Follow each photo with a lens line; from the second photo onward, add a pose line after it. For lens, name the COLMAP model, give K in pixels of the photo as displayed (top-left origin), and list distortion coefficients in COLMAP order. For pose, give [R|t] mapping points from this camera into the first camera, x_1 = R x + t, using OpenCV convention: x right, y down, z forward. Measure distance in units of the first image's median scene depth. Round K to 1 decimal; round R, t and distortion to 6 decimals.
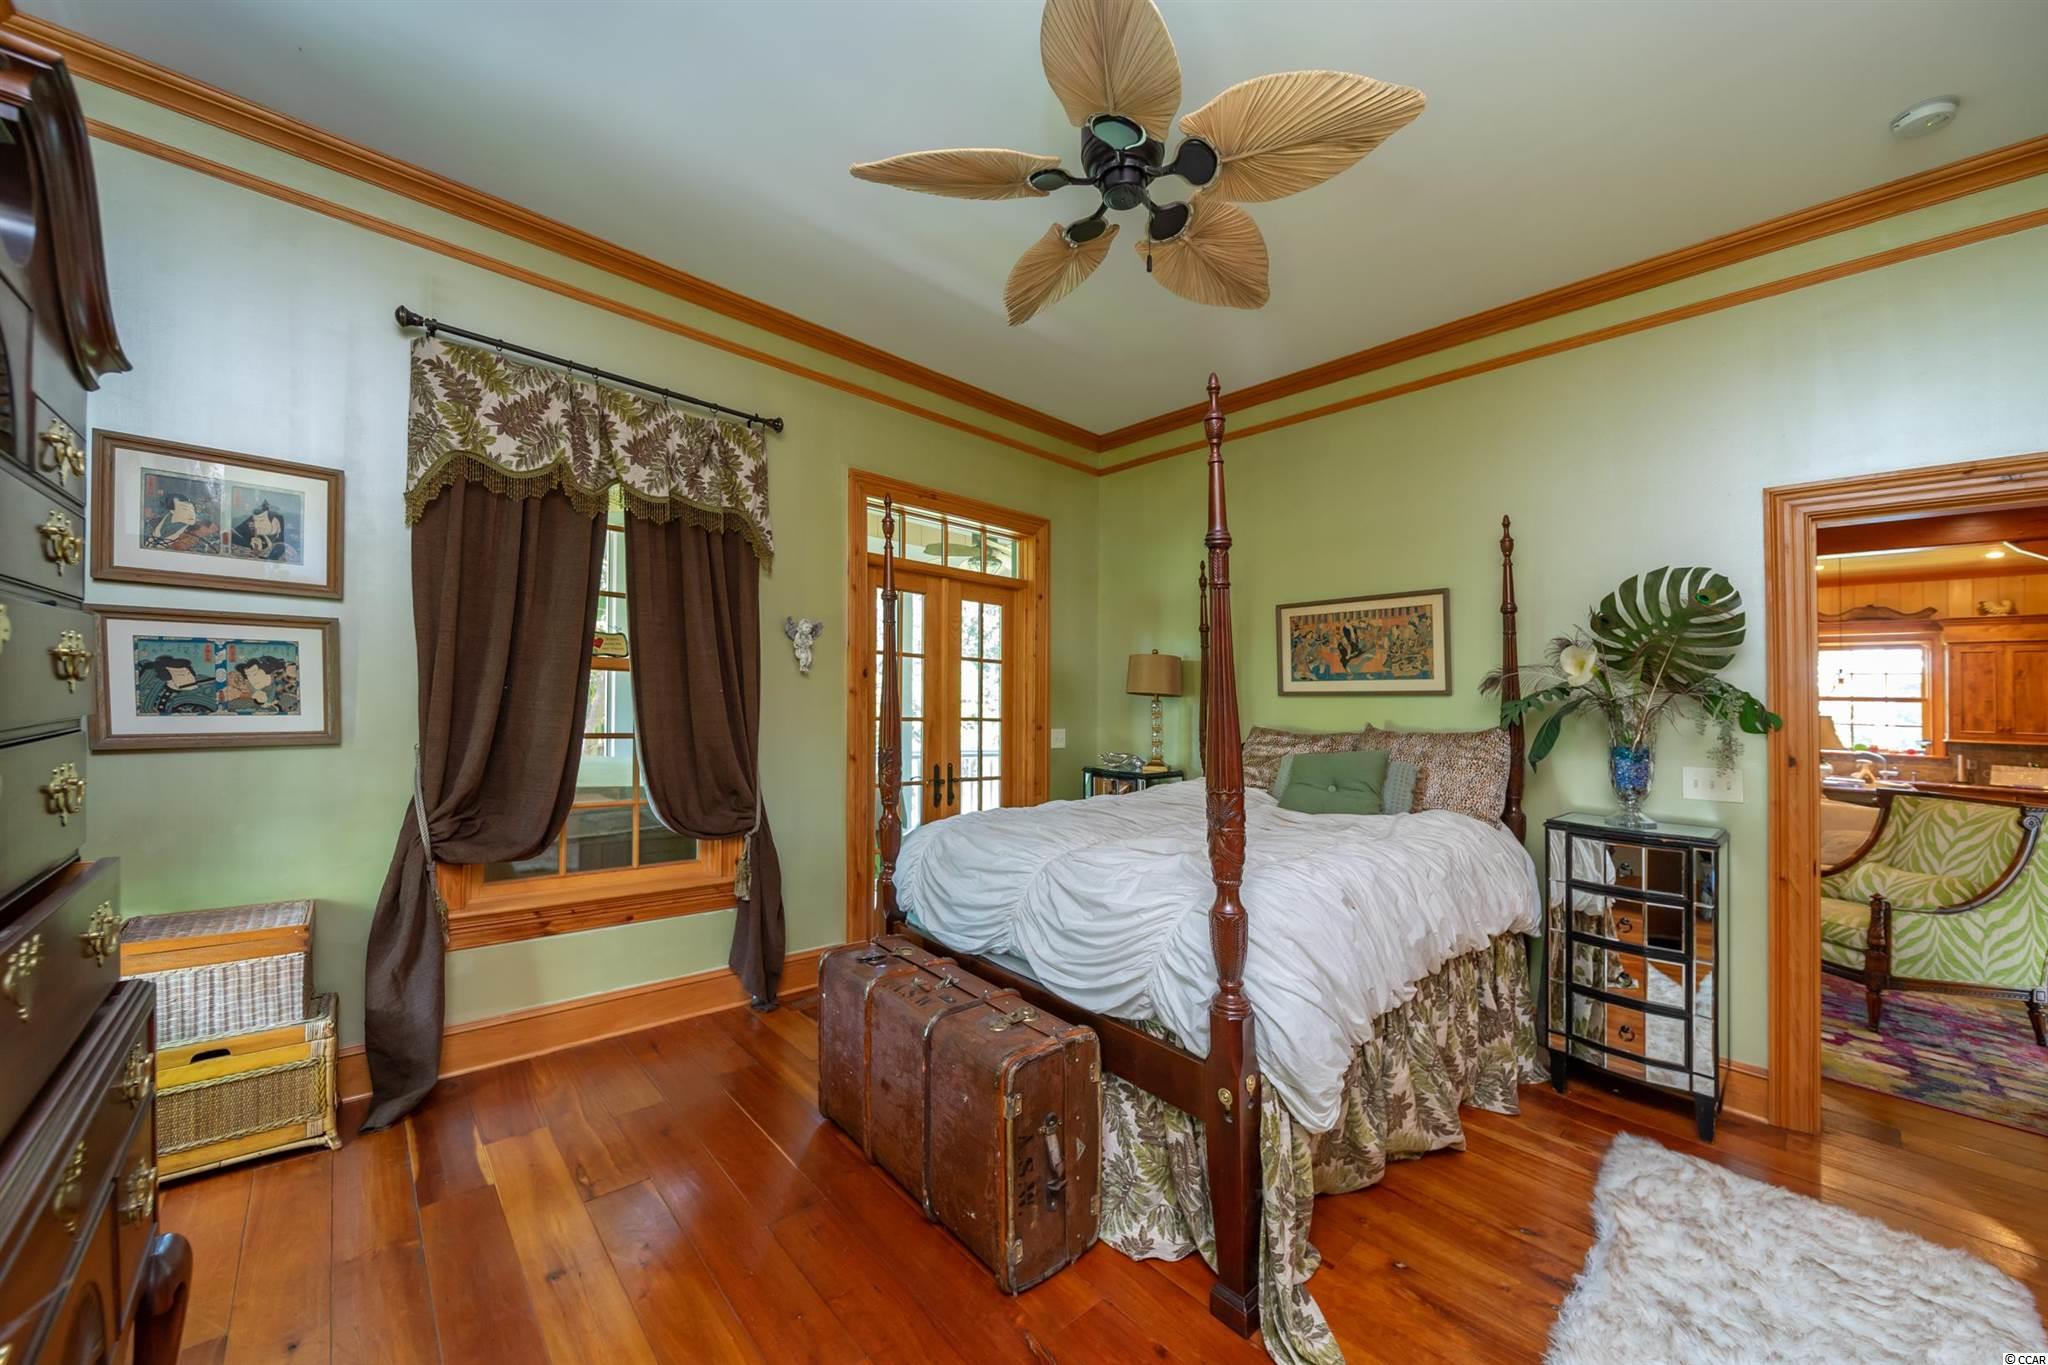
lens RADIAL K [[747.9, 0, 1028.3], [0, 747.9, 693.9], [0, 0, 1]] dist [0.000639, -0.000113]
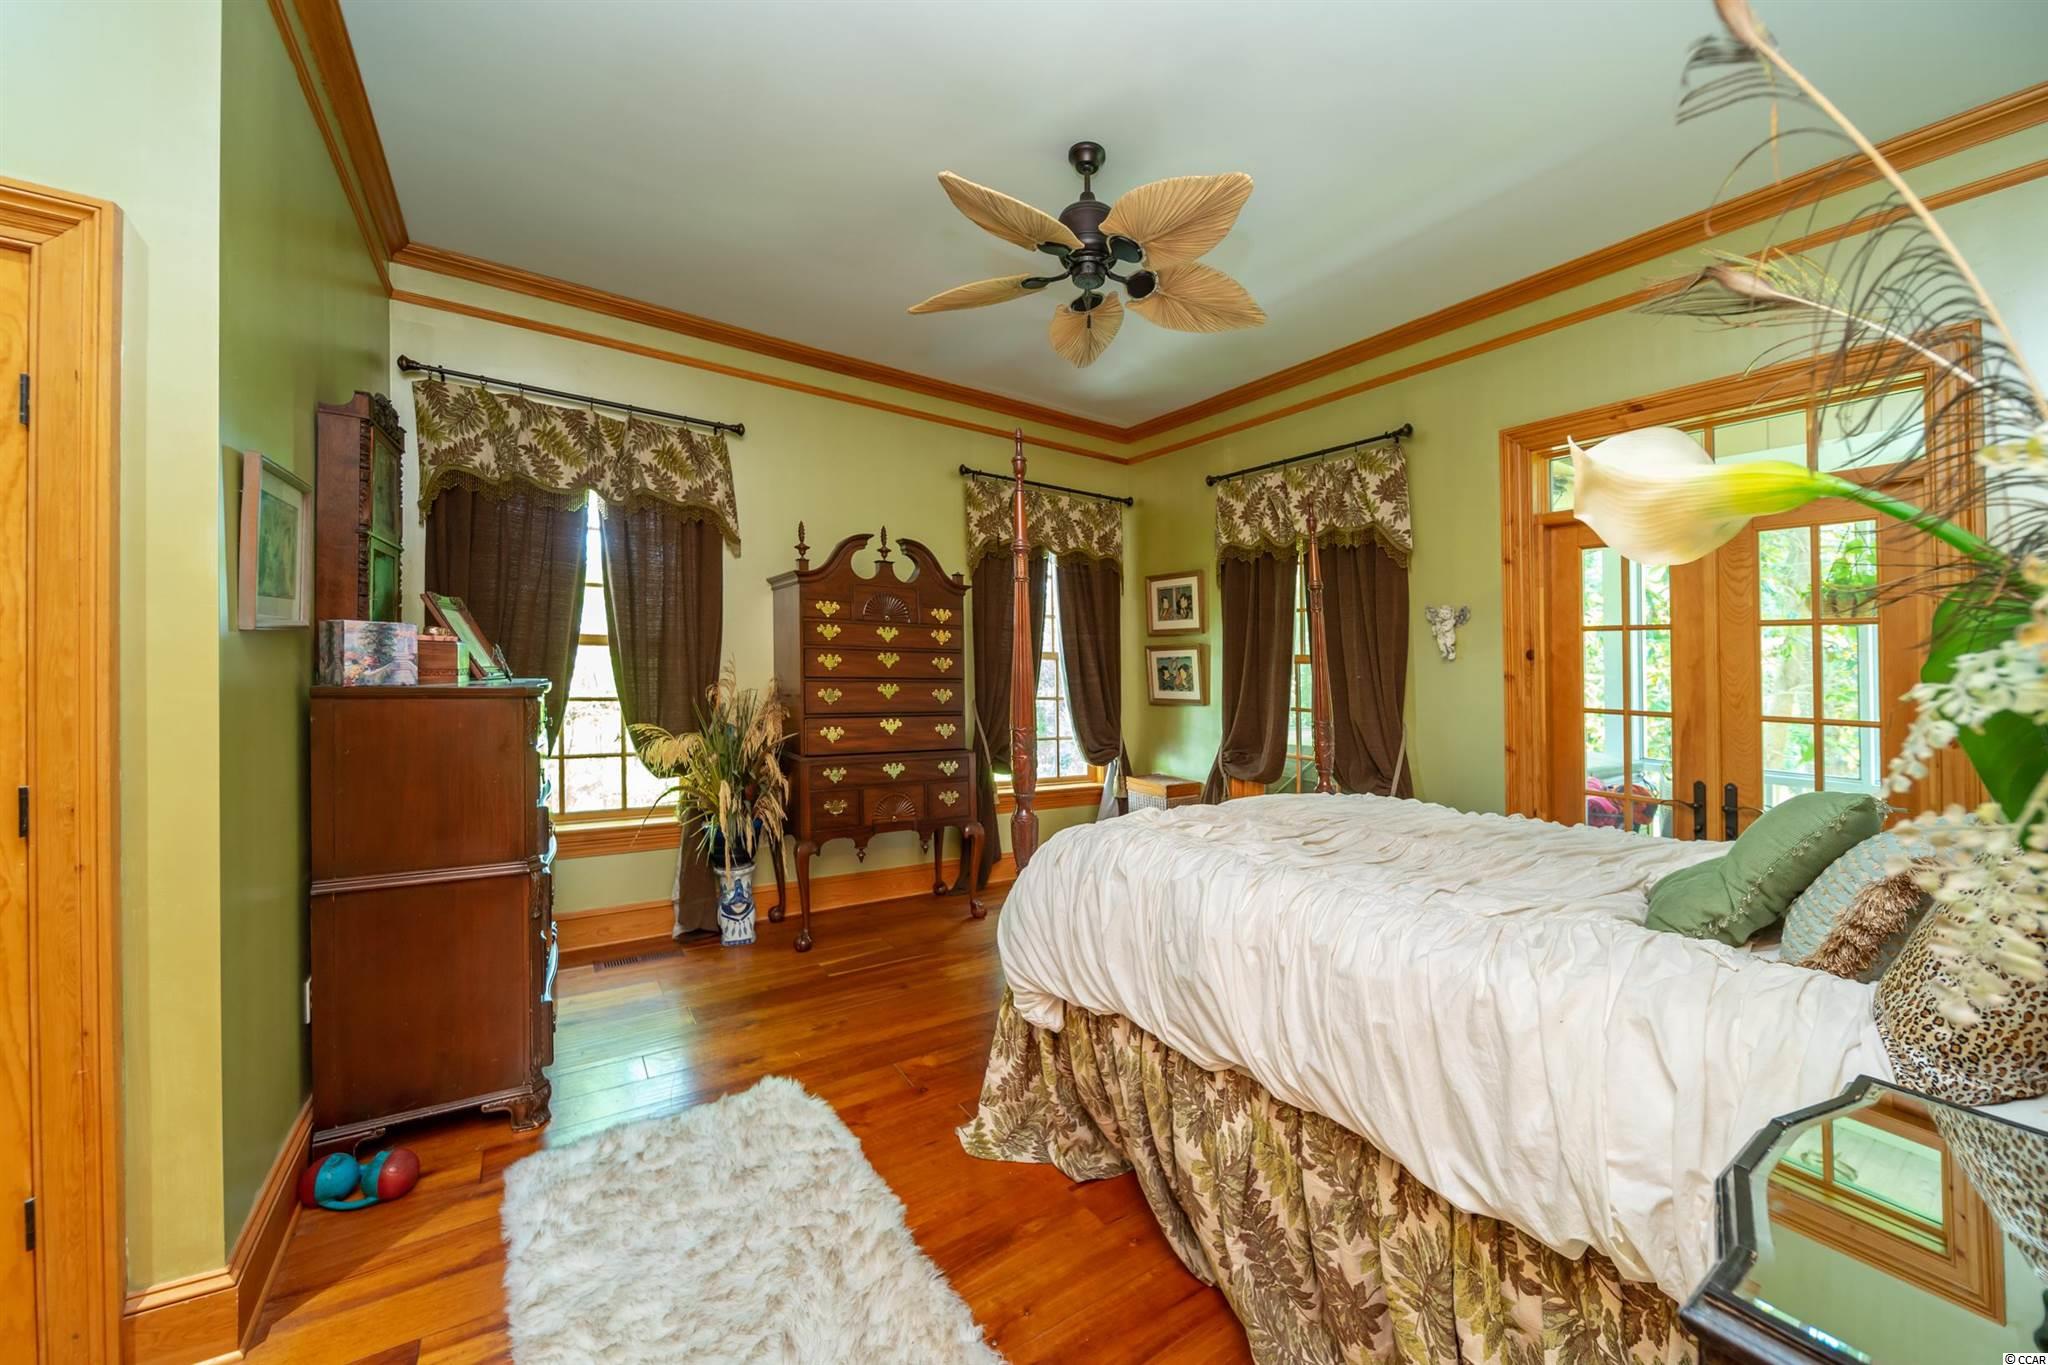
lens RADIAL K [[747.9, 0, 1028.3], [0, 747.9, 693.9], [0, 0, 1]] dist [0.000639, -0.000113]
pose [[-0.153244, 0.023090, -0.987919, 1.048588], [0.013983, 0.999678, 0.021196, -0.014613], [0.988089, -0.010566, -0.153518, 0.797468]]
